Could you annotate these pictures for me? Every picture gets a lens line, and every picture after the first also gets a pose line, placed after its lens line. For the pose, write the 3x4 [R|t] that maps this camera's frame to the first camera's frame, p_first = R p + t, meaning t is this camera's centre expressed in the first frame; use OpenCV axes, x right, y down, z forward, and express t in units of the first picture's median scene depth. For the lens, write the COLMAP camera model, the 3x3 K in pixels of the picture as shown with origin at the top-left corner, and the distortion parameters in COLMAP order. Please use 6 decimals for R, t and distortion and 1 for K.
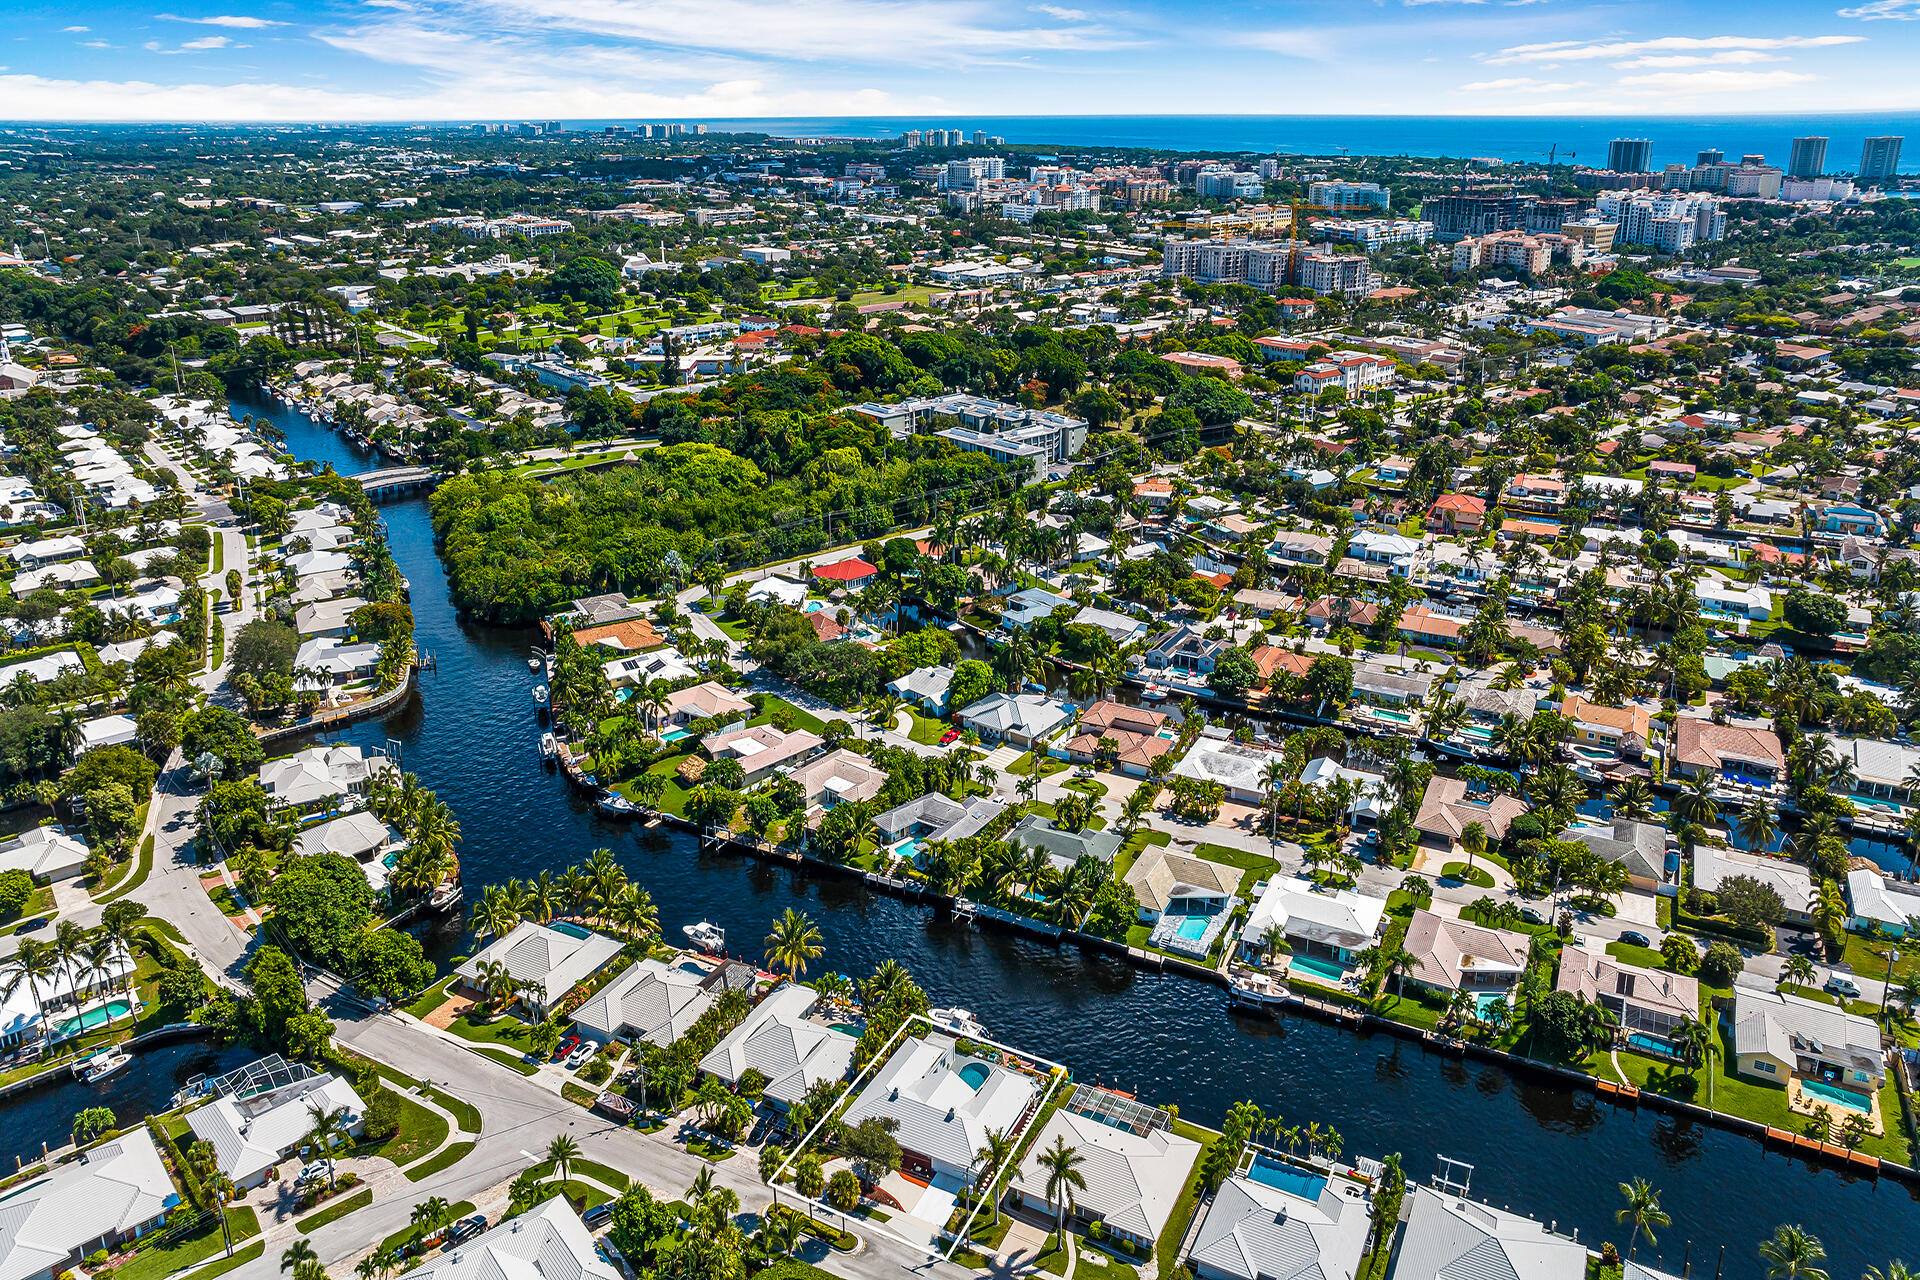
lens RADIAL K [[1328.3, 0, 961.4], [0, 1328.3, 639.4], [0, 0, 1]] dist [-0.014033, 0.008293]
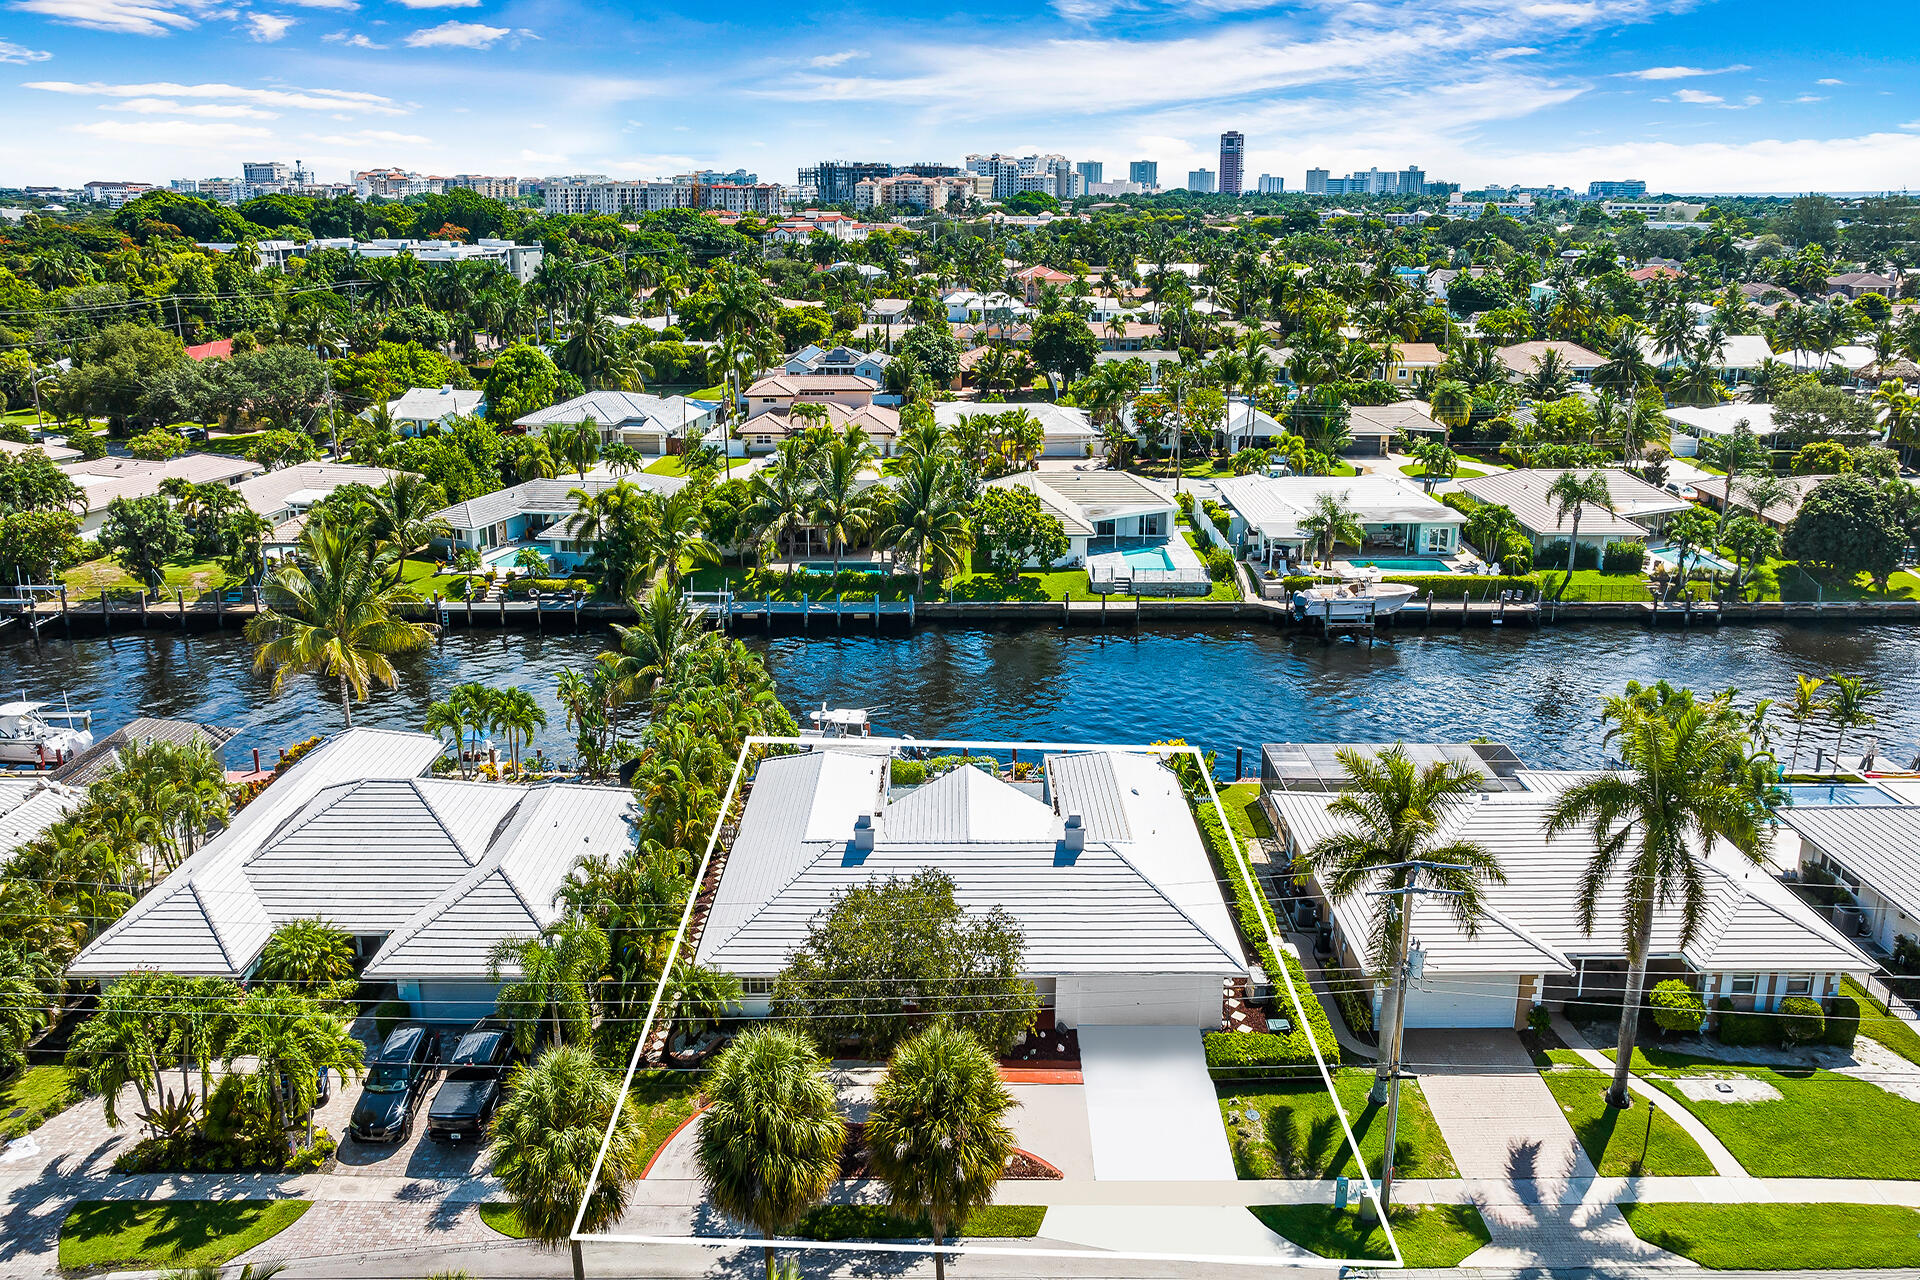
lens RADIAL K [[1372.5, 0, 951.4], [0, 1372.5, 473.5], [0, 0, 1]] dist [-0.011247, 0.006252]
pose [[0.883116, -0.078994, 0.462456, -0.102487], [0.169667, 0.972780, -0.157834, 0.189779], [-0.437401, 0.217849, 0.872481, 0.420882]]
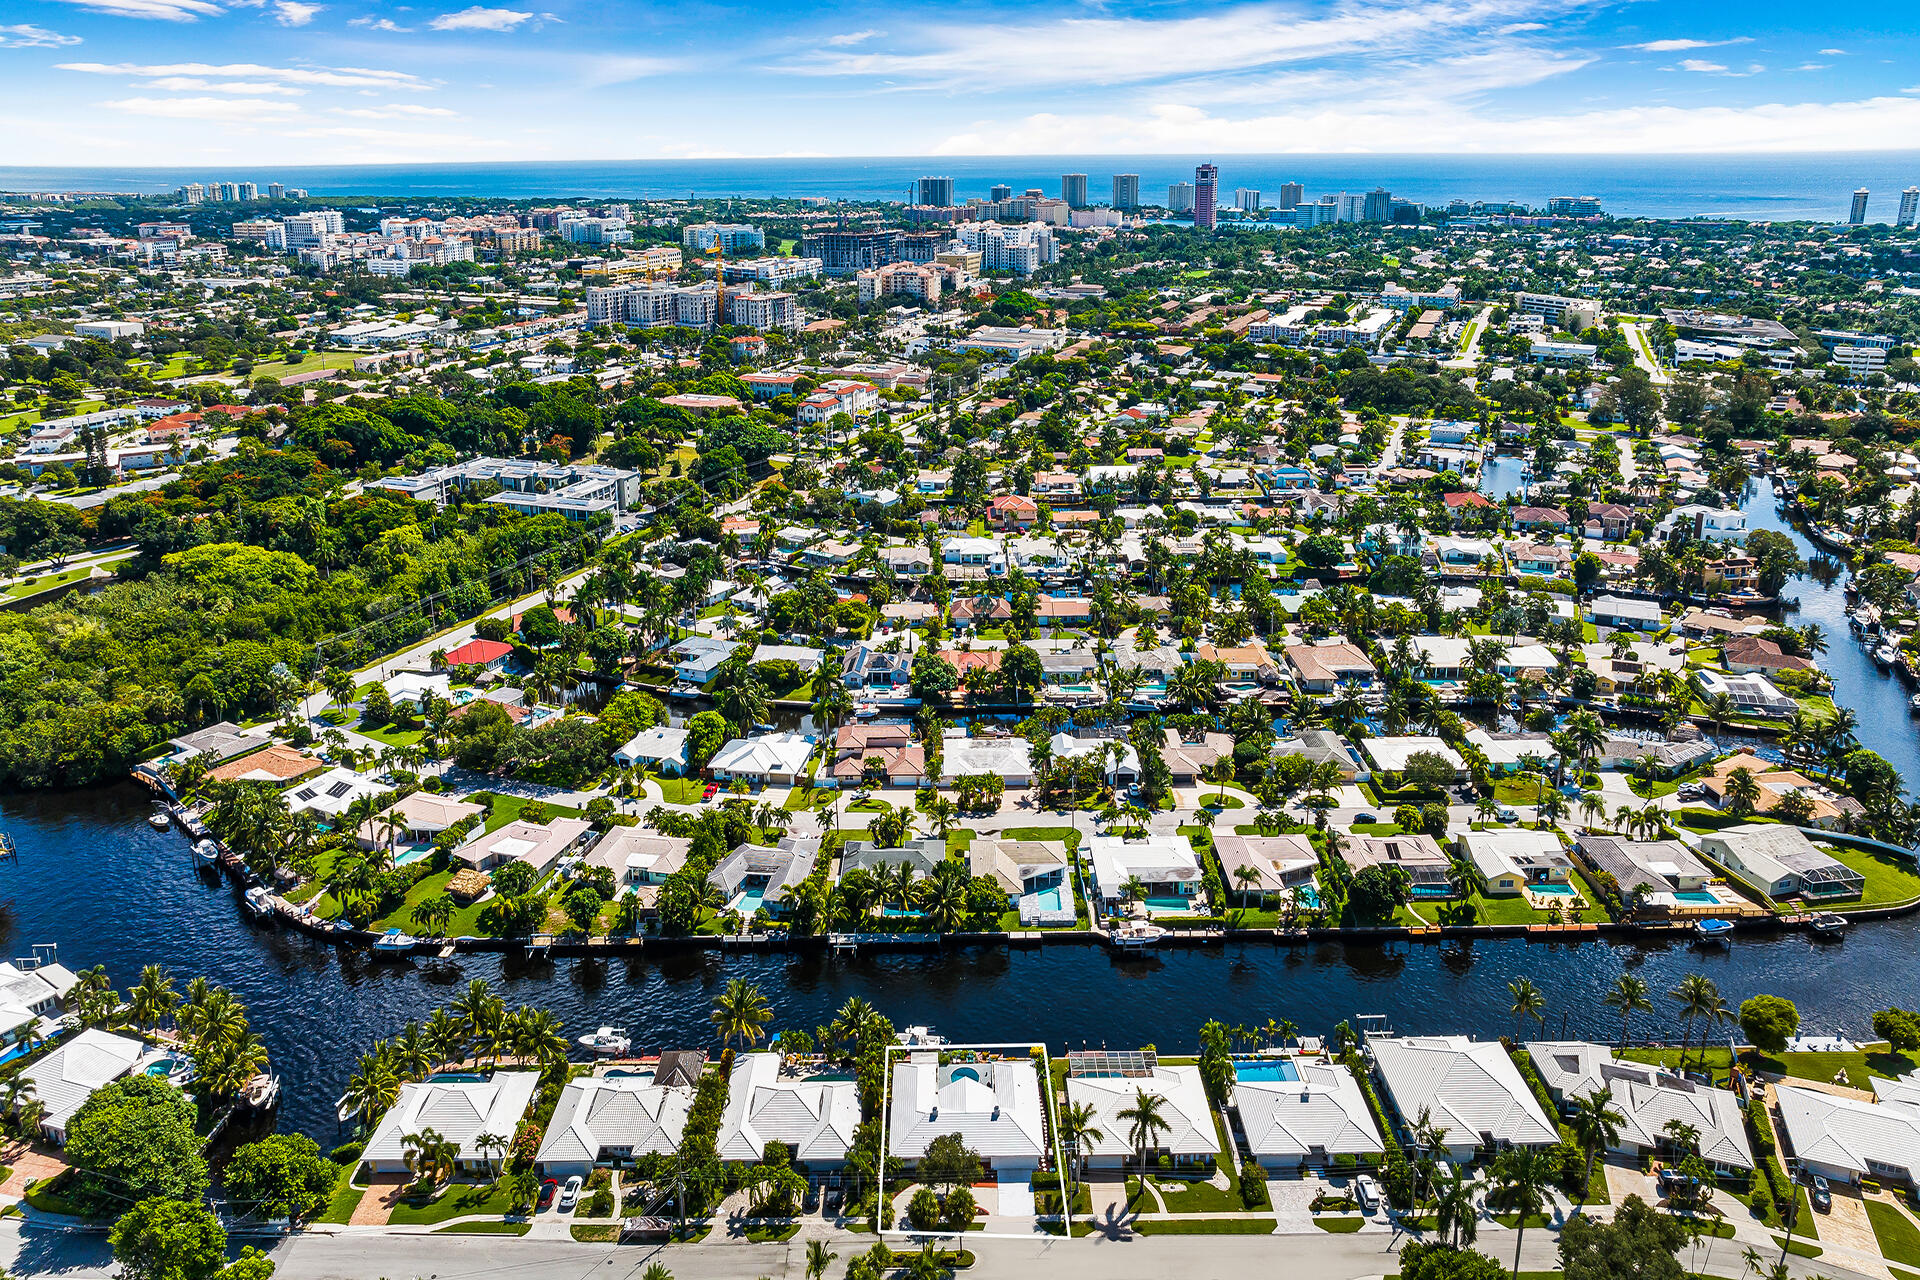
lens RADIAL K [[1328.3, 0, 966.3], [0, 1328.3, 639.7], [0, 0, 1]] dist [-0.014033, 0.008293]
pose [[0.884343, -0.166383, 0.436182, -0.248788], [0.179322, 0.983721, 0.011674, -0.014231], [-0.431023, 0.067893, 0.899783, 0.026928]]
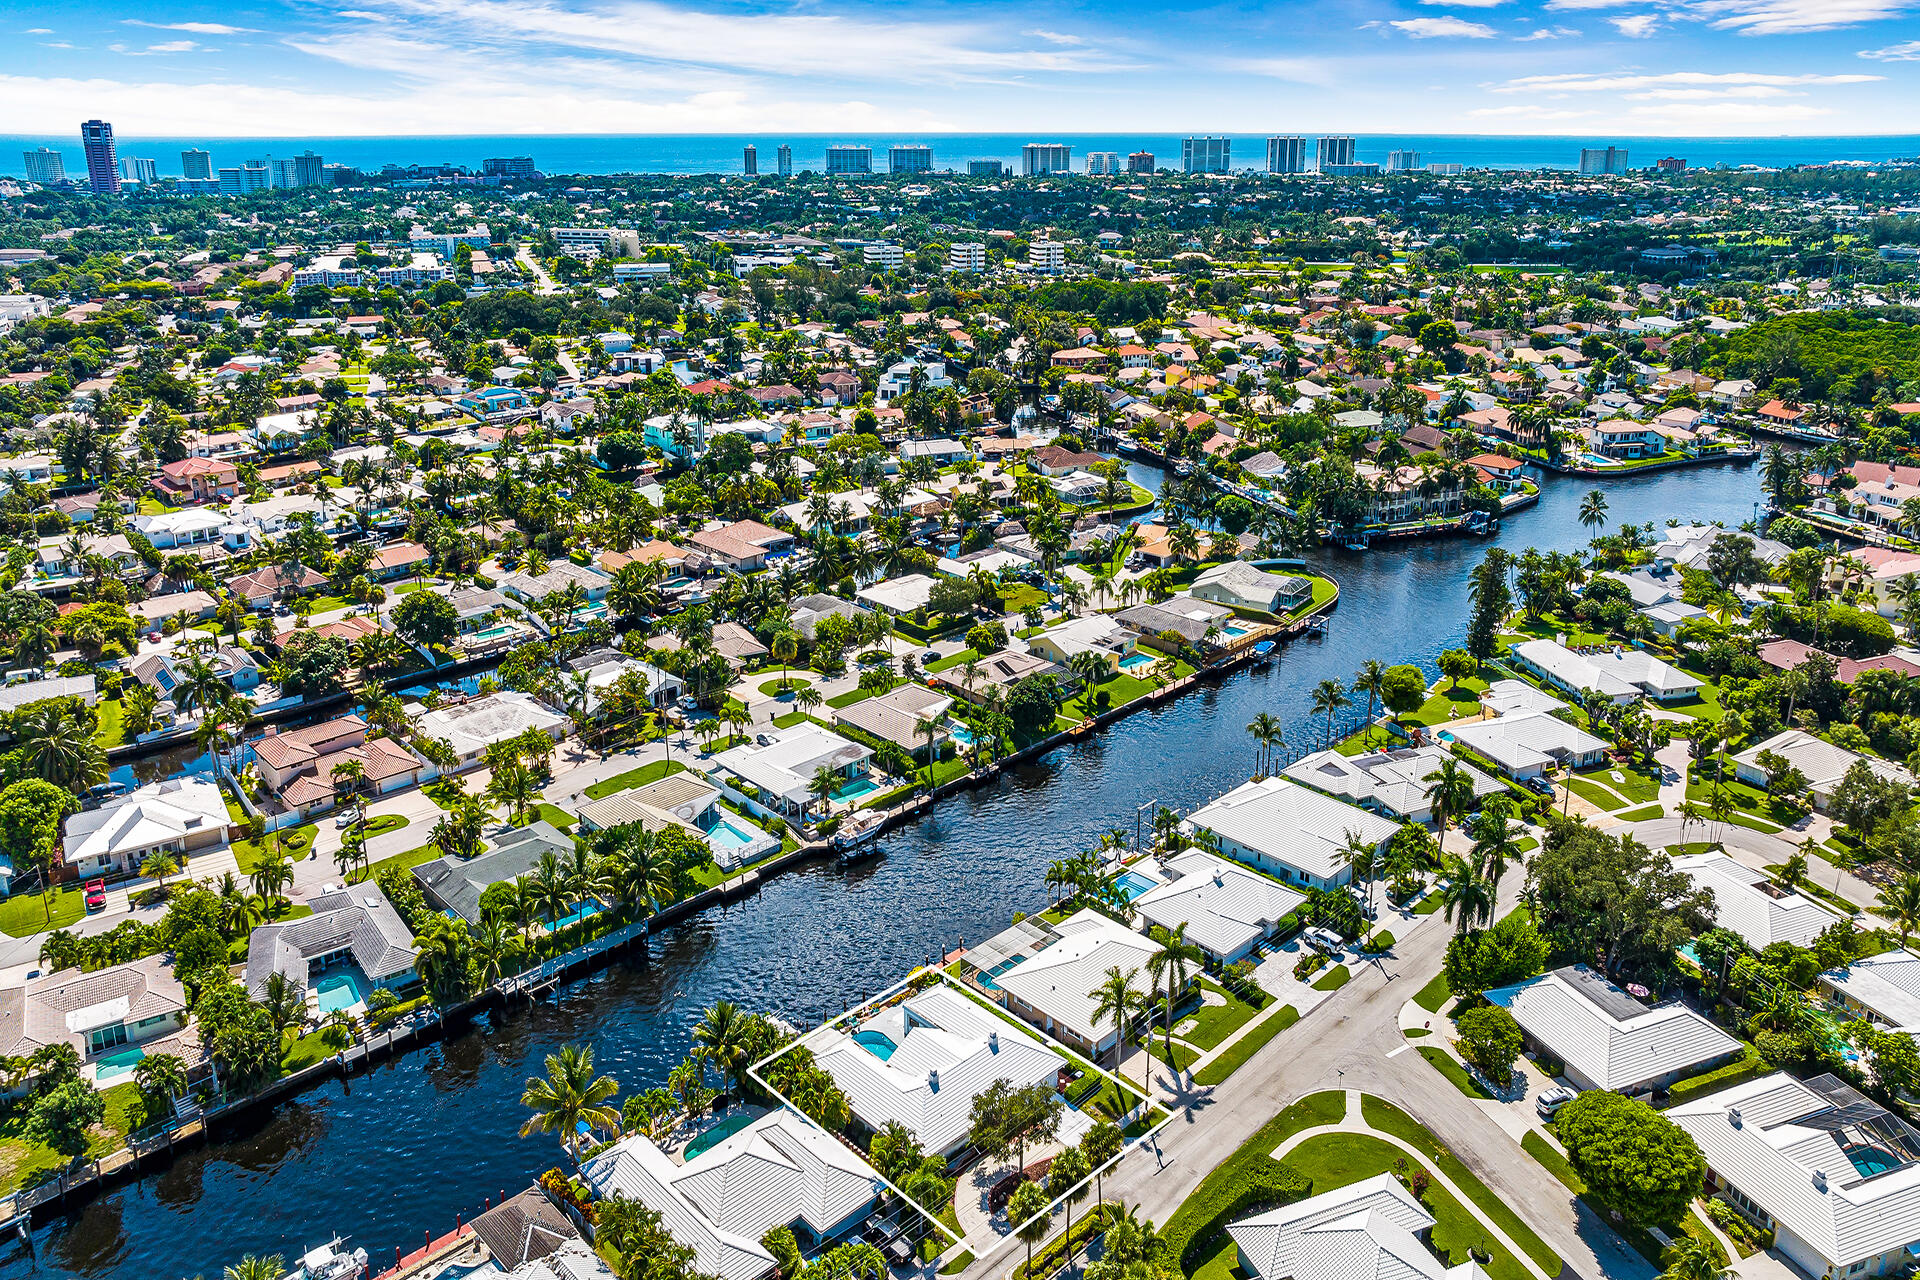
lens RADIAL K [[1328.3, 0, 962.5], [0, 1328.3, 643.1], [0, 0, 1]] dist [-0.014033, 0.008293]
pose [[0.319616, -0.342789, 0.883369, -0.373237], [0.354184, 0.907912, 0.224164, -0.025611], [-0.878863, 0.241228, 0.411594, 0.373773]]
